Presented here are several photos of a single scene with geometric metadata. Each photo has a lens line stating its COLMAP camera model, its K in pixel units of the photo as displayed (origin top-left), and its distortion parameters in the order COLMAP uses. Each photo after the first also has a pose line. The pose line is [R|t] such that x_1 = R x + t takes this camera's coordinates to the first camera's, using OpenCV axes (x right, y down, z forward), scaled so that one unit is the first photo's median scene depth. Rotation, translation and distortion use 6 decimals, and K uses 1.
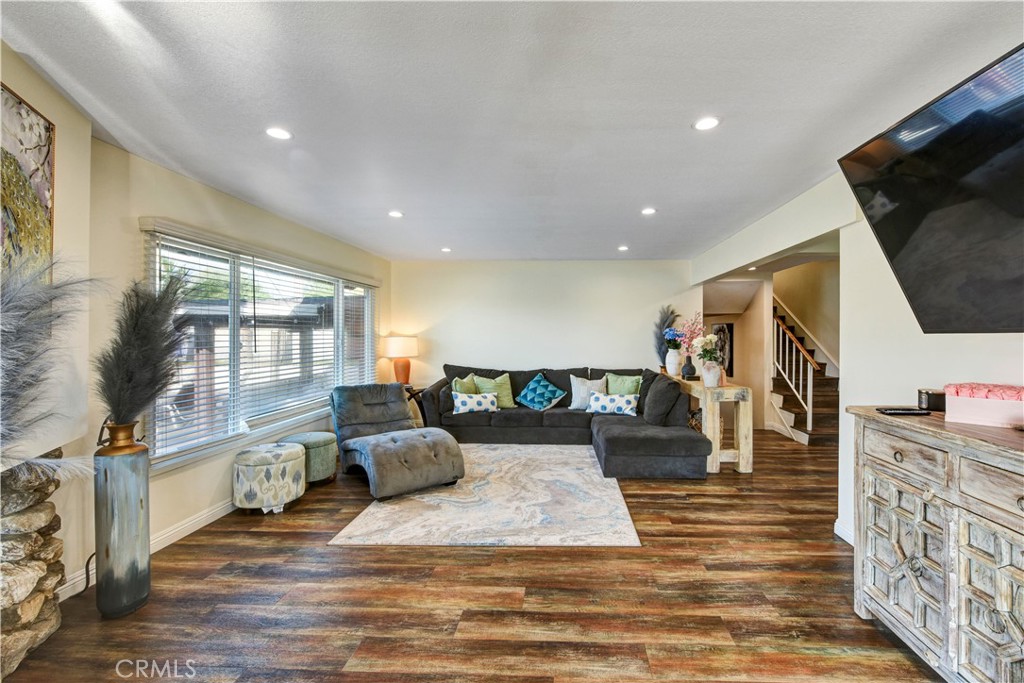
lens RADIAL K [[414.2, 0, 566.7], [0, 414.2, 325.4], [0, 0, 1]] dist [-0.000149, -0.000360]
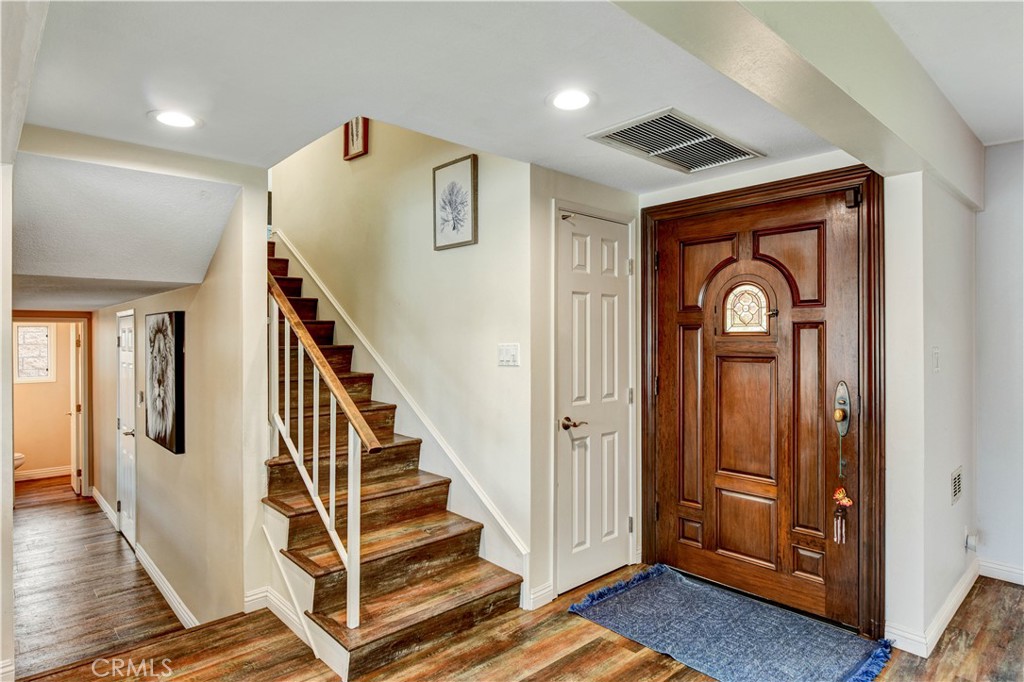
lens RADIAL K [[570.8, 0, 517.5], [0, 570.8, 339.6], [0, 0, 1]] dist [-0.000321, -0.000145]
pose [[0.717182, -0.008925, 0.696829, 0.321716], [-0.007169, 0.999771, 0.020183, 0.010250], [-0.696849, -0.019470, 0.716953, 0.515352]]
